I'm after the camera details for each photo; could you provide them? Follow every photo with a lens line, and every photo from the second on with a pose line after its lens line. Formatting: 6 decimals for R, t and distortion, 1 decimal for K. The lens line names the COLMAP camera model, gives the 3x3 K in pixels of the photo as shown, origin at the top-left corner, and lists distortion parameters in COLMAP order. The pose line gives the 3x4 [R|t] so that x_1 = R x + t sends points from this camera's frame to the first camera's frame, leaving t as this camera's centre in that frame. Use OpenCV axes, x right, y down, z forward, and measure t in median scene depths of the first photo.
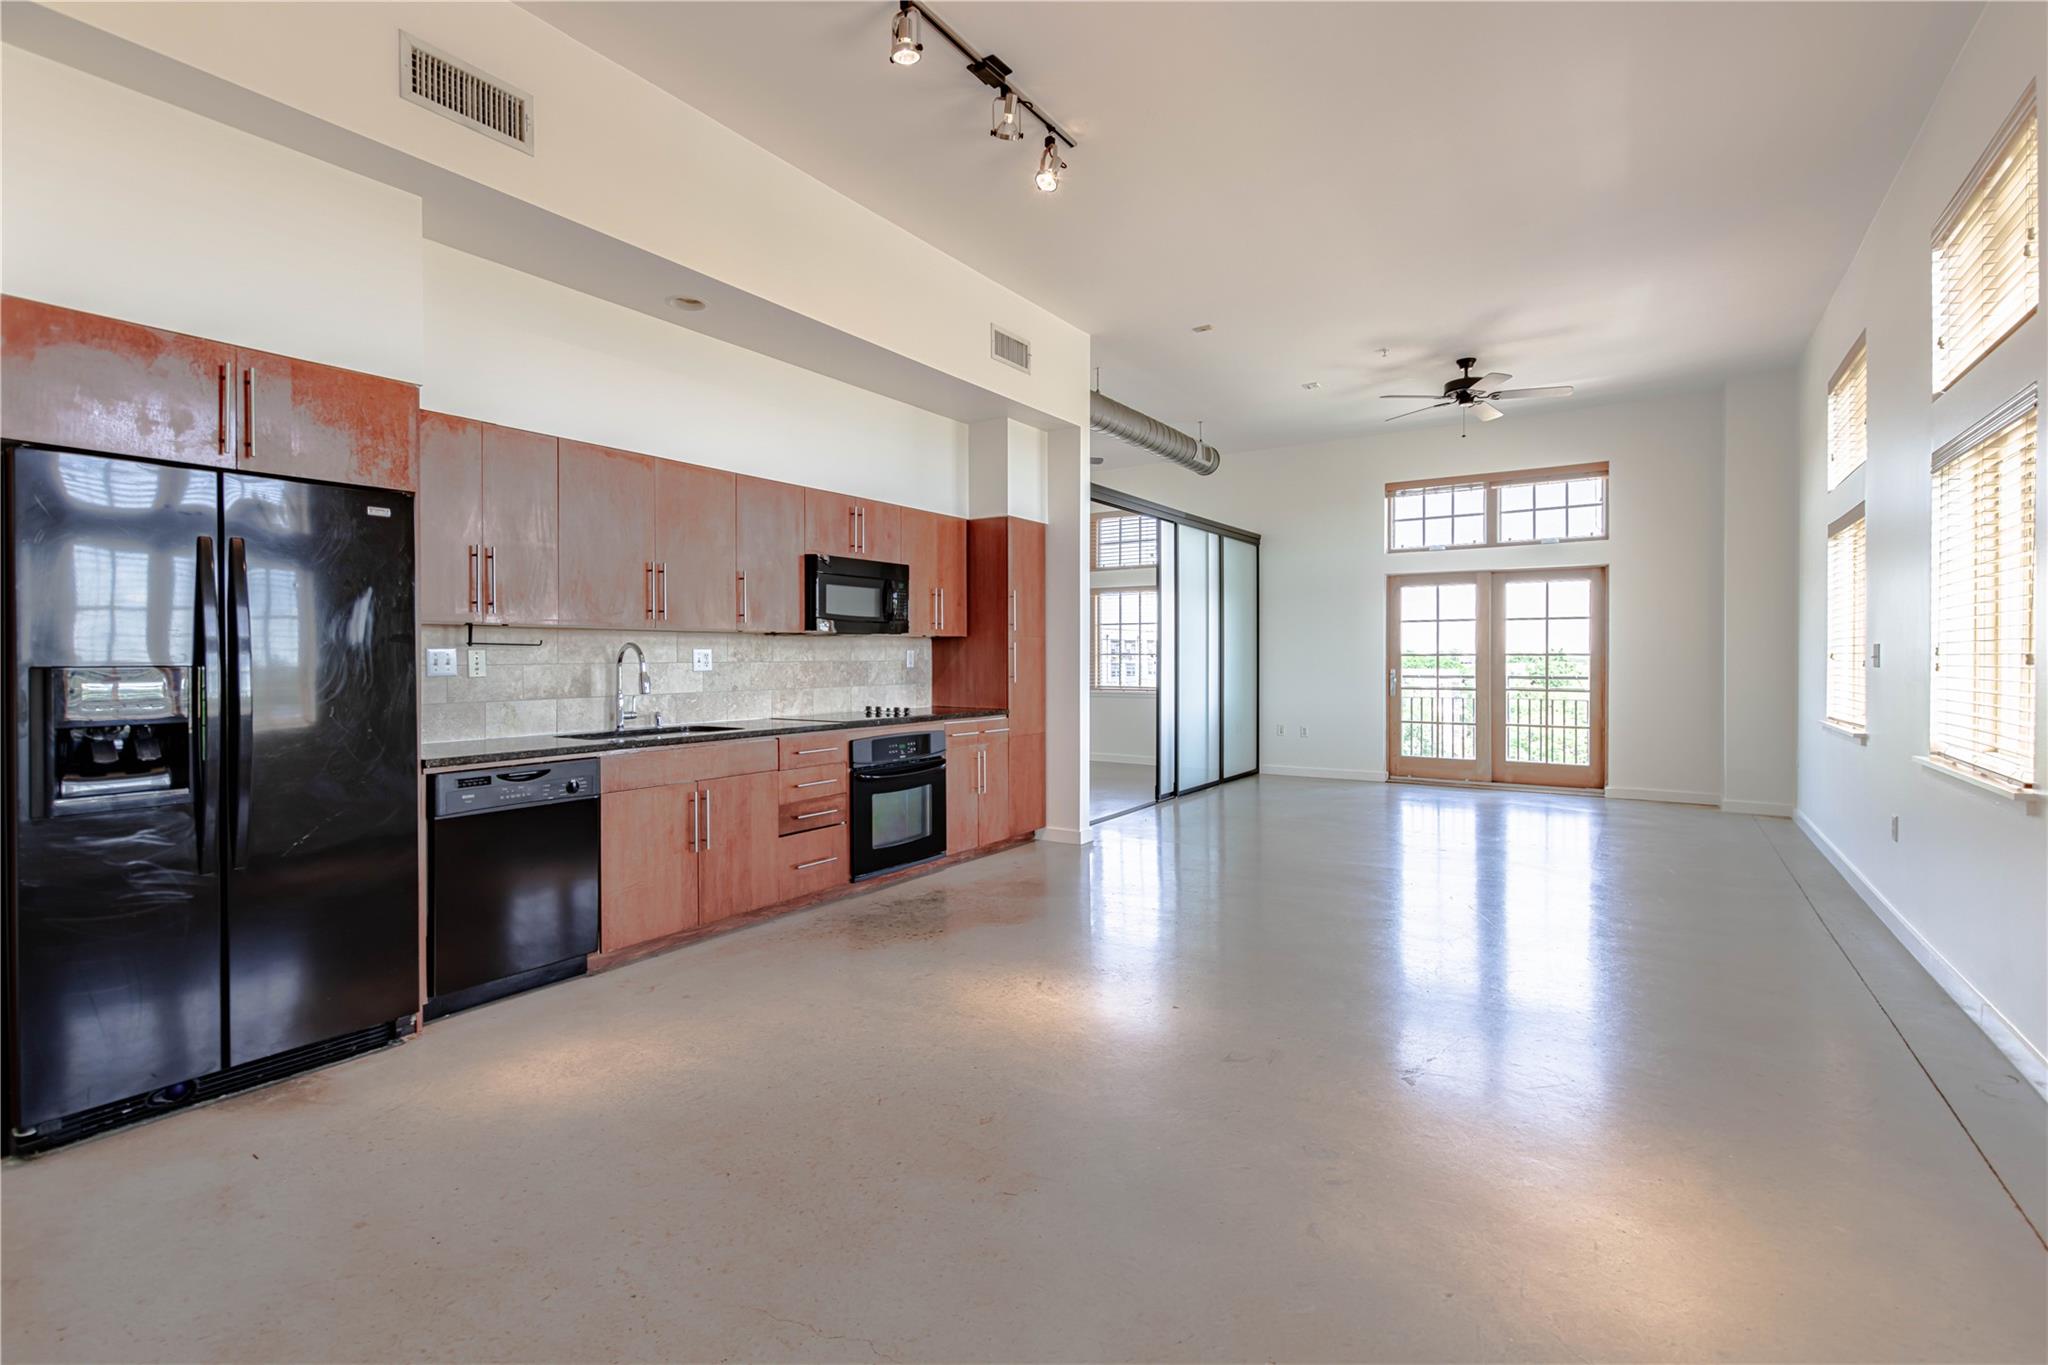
lens RADIAL K [[931.9, 0, 992.2], [0, 931.9, 659.7], [0, 0, 1]] dist [0.006766, -0.002335]
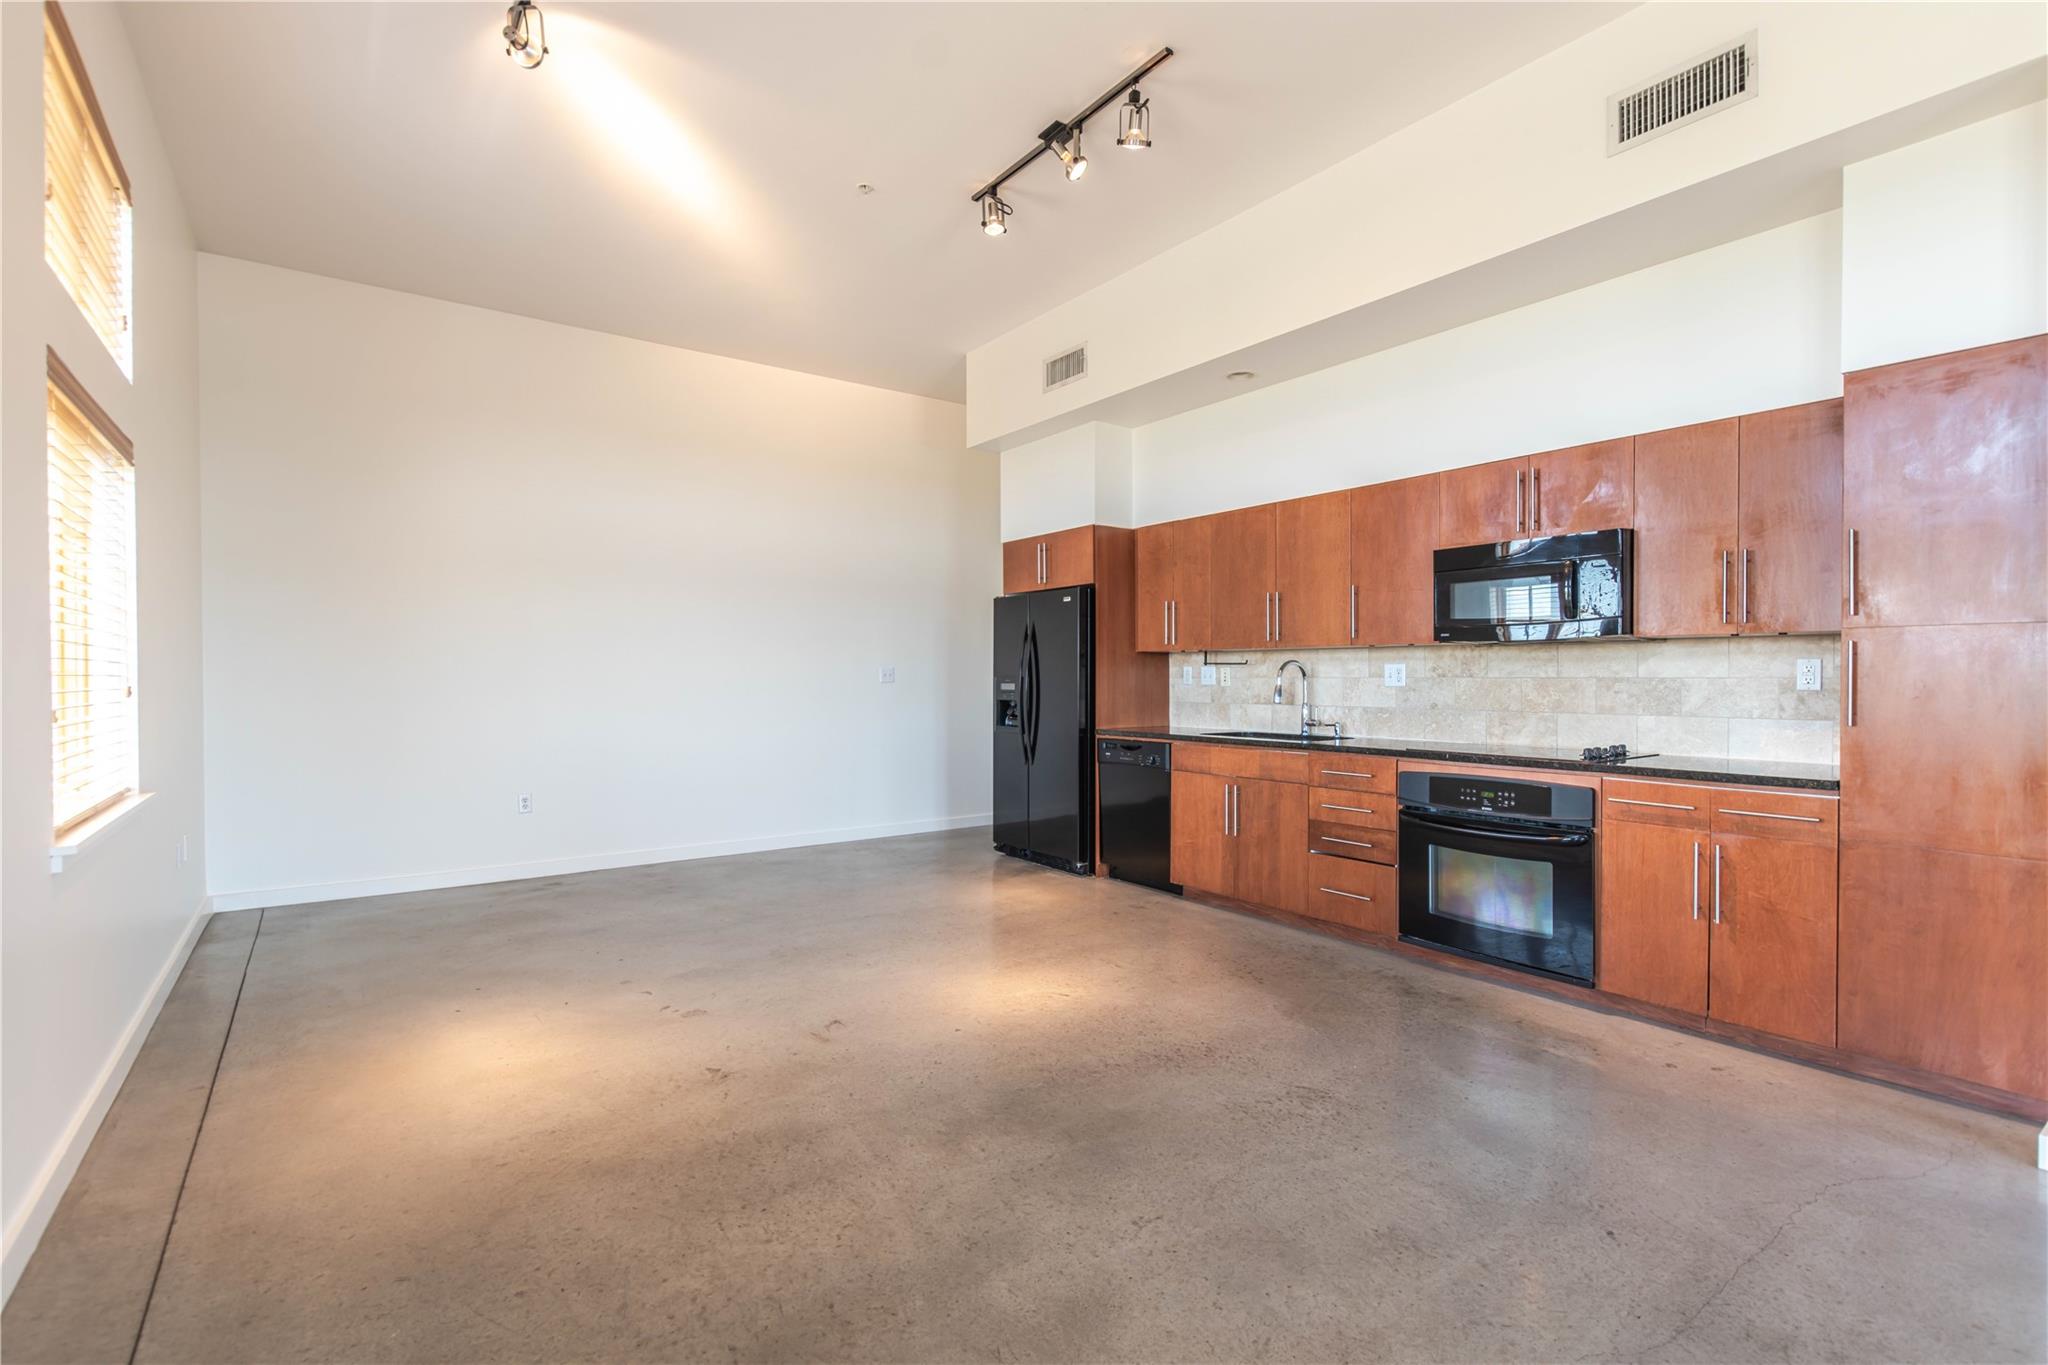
lens RADIAL K [[931.9, 0, 1018.8], [0, 931.9, 678.6], [0, 0, 1]] dist [0.006766, -0.002335]
pose [[-0.321937, 0.004756, -0.946749, 0.783439], [-0.002241, 0.999981, 0.005785, -0.001019], [0.946758, 0.003984, -0.321920, 0.977371]]
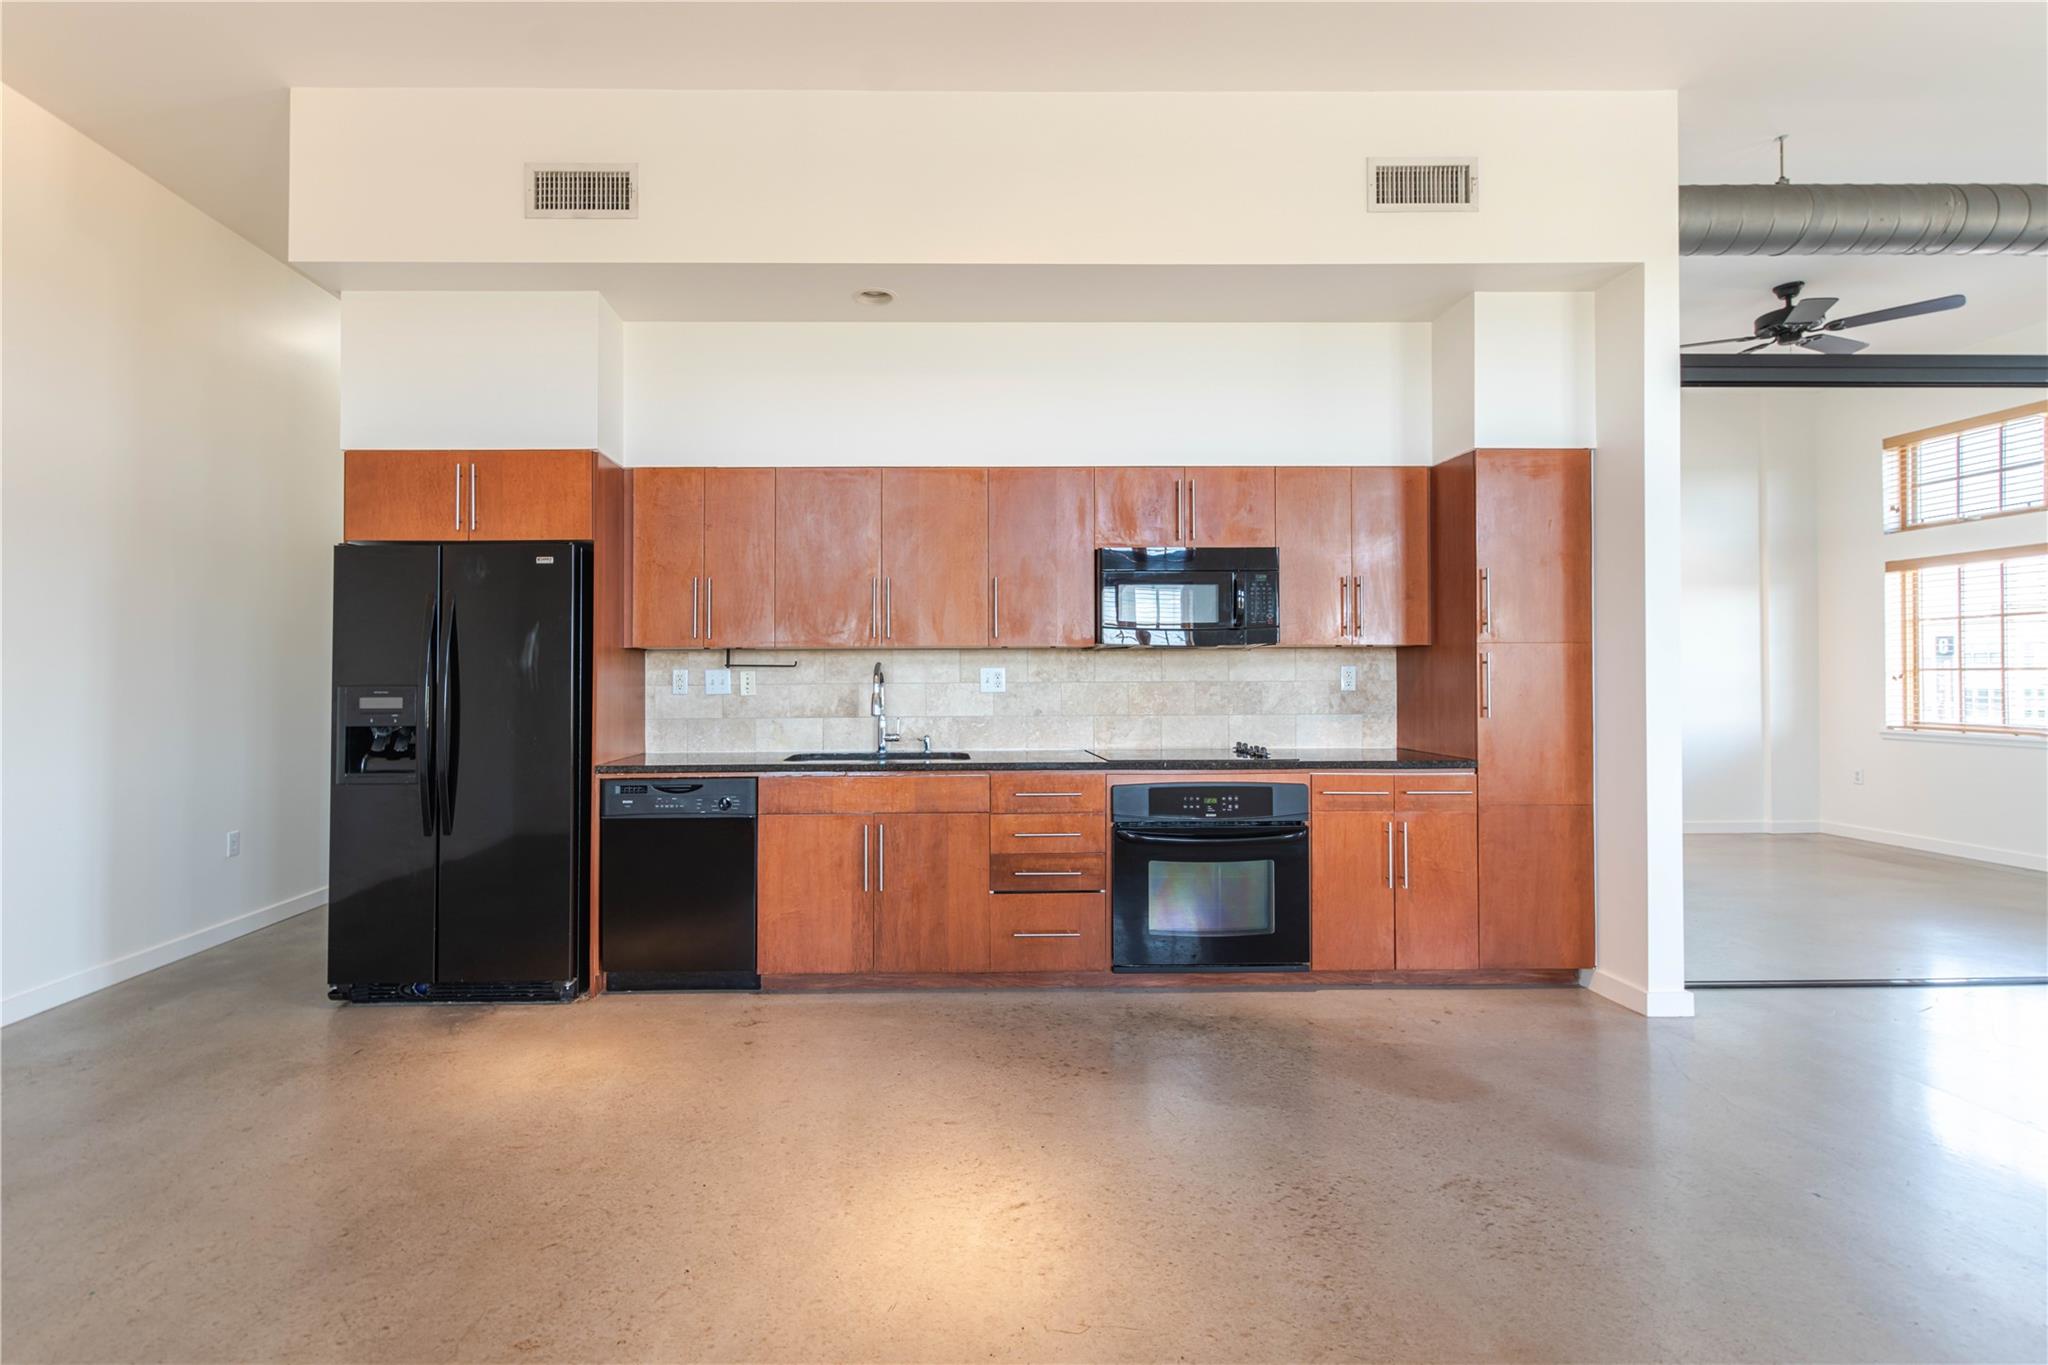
lens RADIAL K [[931.9, 0, 1013.1], [0, 931.9, 660.0], [0, 0, 1]] dist [0.006766, -0.002335]
pose [[0.583291, -0.016286, -0.812100, 0.442158], [0.000806, 0.999810, -0.019471, -0.001712], [0.812263, 0.010702, 0.583193, 0.502378]]
